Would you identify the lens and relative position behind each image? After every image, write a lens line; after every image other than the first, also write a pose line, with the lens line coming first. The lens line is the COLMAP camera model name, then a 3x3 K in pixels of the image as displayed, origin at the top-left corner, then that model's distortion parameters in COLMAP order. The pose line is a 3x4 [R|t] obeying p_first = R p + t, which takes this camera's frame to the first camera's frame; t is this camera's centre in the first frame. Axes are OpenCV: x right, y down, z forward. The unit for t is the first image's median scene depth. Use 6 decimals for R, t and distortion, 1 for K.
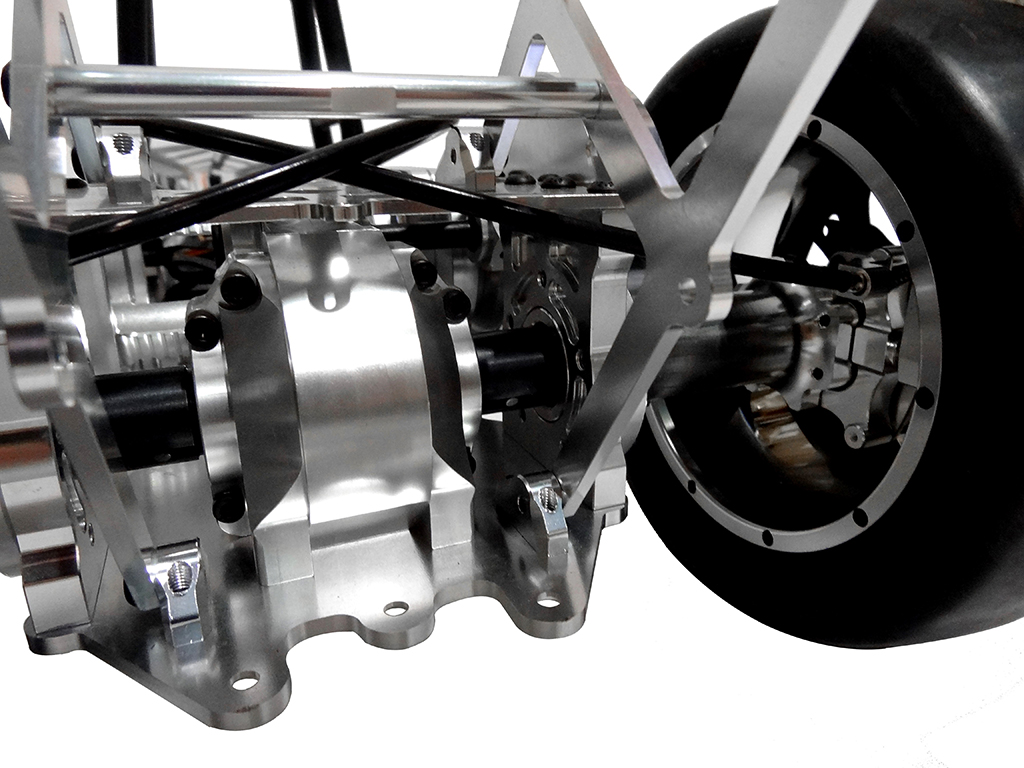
lens RADIAL K [[725.5, 0, 512.0], [0, 725.5, 384.0], [0, 0, 1]] dist [0.001519, -0.000979]
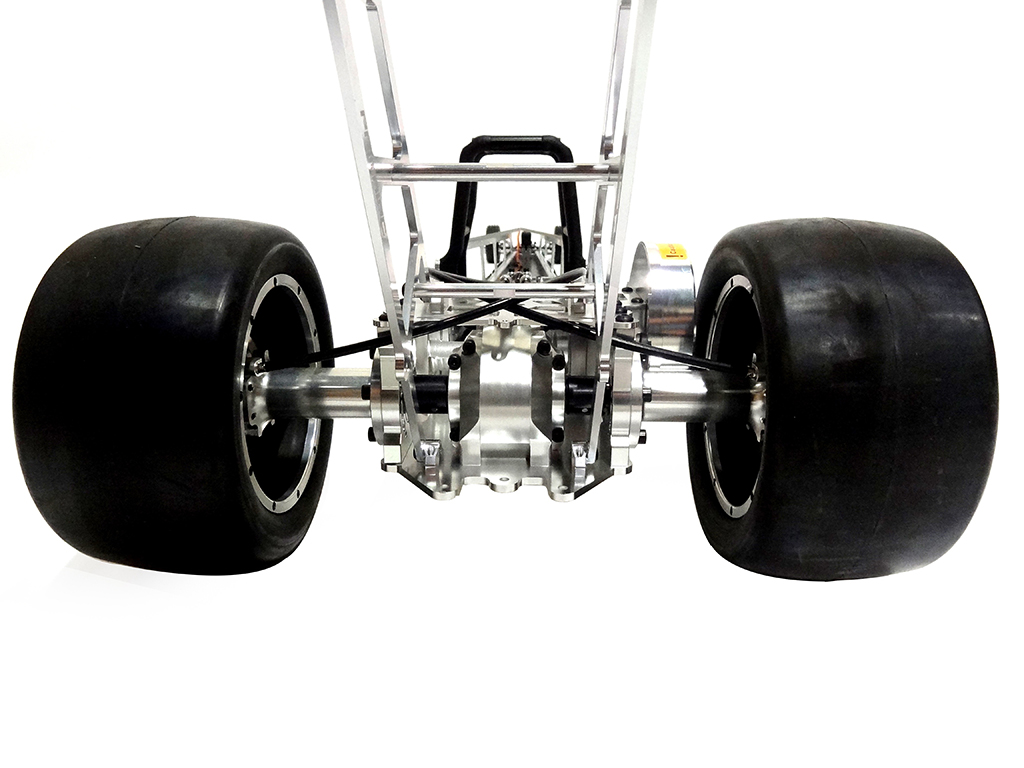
lens RADIAL K [[725.5, 0, 512.0], [0, 725.5, 384.0], [0, 0, 1]] dist [0.001519, -0.000979]
pose [[0.914110, 0.118831, -0.387662, 0.755767], [-0.136571, 0.990459, -0.018426, 0.020466], [0.381774, 0.069786, 0.921617, -1.266319]]
